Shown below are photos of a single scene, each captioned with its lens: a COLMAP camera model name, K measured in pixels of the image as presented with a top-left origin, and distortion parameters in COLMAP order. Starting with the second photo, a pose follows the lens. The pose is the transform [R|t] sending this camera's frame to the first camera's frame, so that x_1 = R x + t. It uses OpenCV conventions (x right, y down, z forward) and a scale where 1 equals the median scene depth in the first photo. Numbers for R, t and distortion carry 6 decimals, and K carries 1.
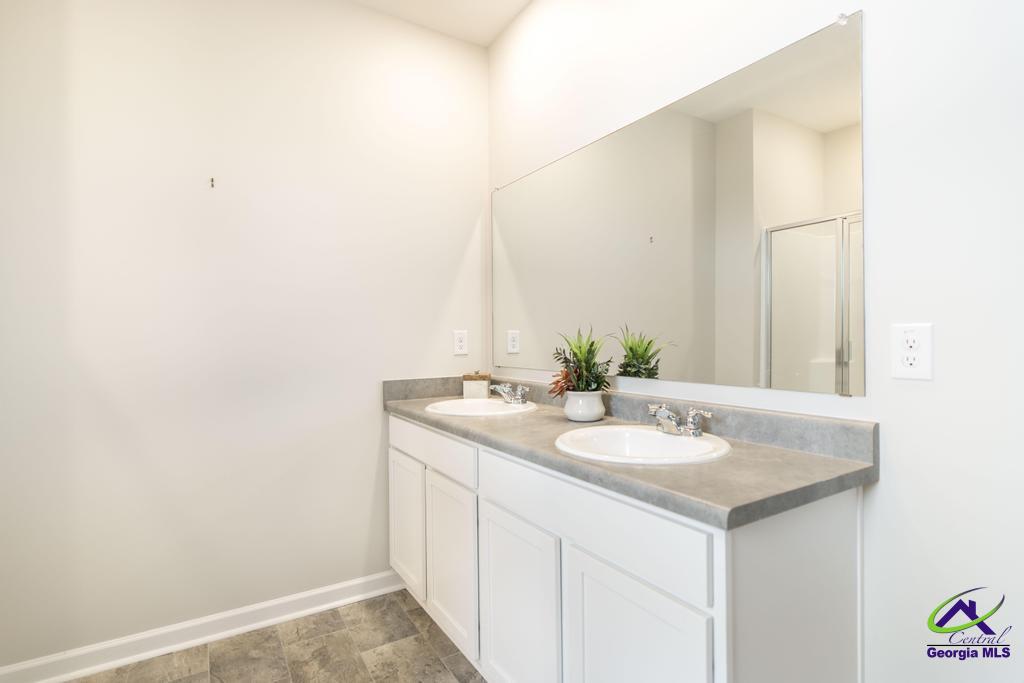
lens RADIAL K [[514.2, 0, 514.9], [0, 514.2, 340.0], [0, 0, 1]] dist [0.006897, 0.000116]
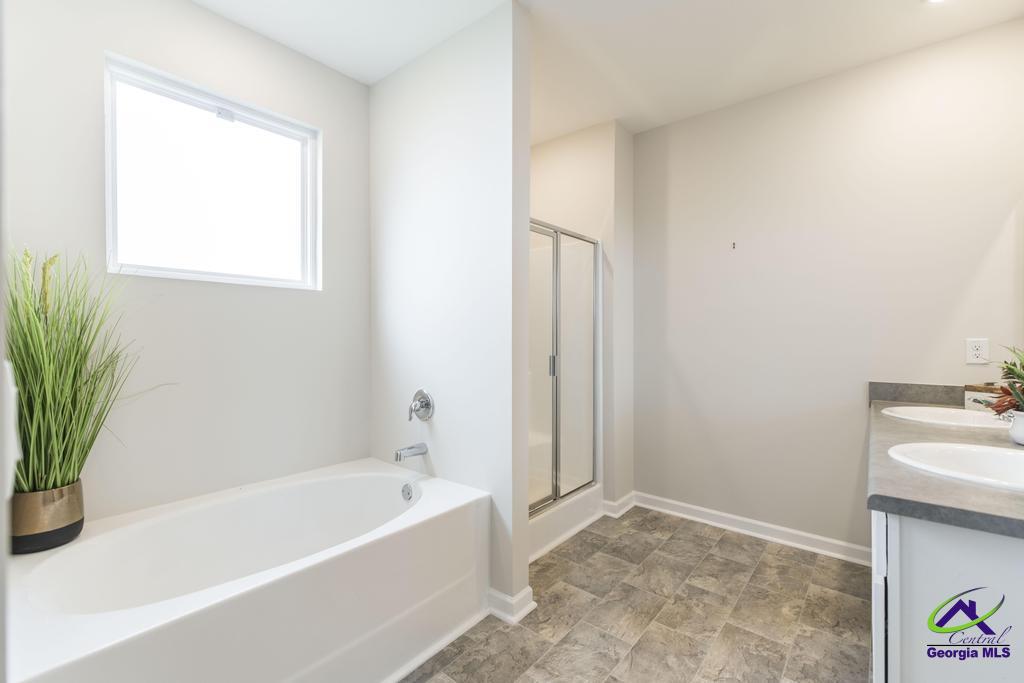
lens RADIAL K [[451.6, 0, 512.8], [0, 451.6, 338.4], [0, 0, 1]] dist [0.004128, 0.000342]
pose [[0.305858, 0.011180, -0.952012, 0.513364], [-0.006328, 0.999933, 0.009710, -0.024819], [0.952056, 0.003054, 0.305908, -0.075681]]
